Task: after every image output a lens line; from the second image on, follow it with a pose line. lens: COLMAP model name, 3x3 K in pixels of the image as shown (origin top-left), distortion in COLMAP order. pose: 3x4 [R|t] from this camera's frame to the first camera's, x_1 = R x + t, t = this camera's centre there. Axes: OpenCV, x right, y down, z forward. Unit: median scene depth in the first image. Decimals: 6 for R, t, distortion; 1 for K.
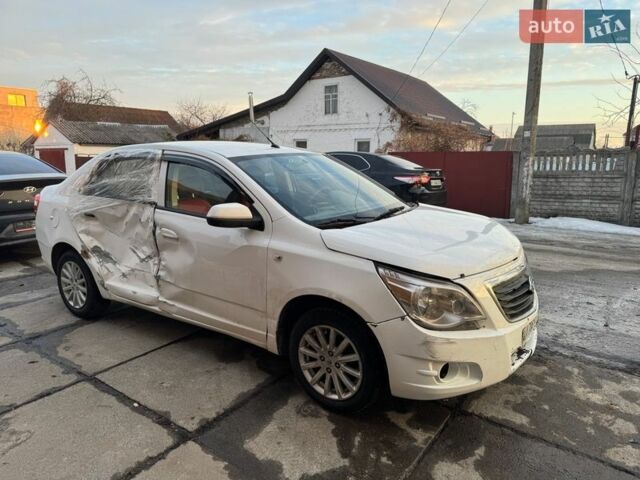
lens RADIAL K [[460.5, 0, 320.0], [0, 460.5, 240.0], [0, 0, 1]] dist [0.002792, -0.001518]
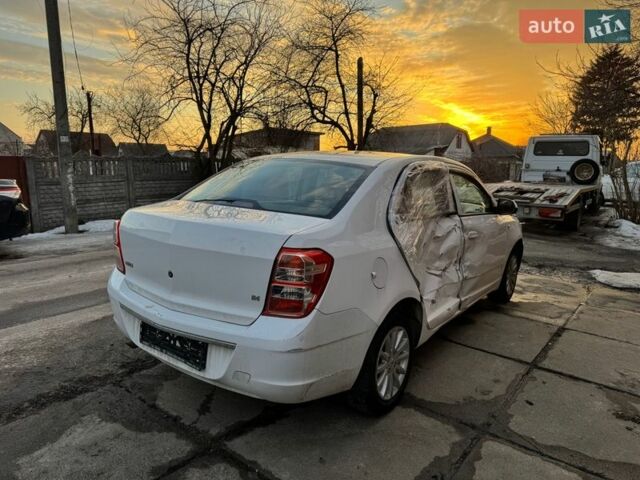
lens RADIAL K [[460.5, 0, 320.0], [0, 460.5, 240.0], [0, 0, 1]] dist [0.002792, -0.001518]
pose [[0.002734, -0.155202, 0.987879, -1.384269], [0.161227, 0.975027, 0.152737, -0.226422], [-0.986914, 0.158855, 0.027689, 1.266699]]
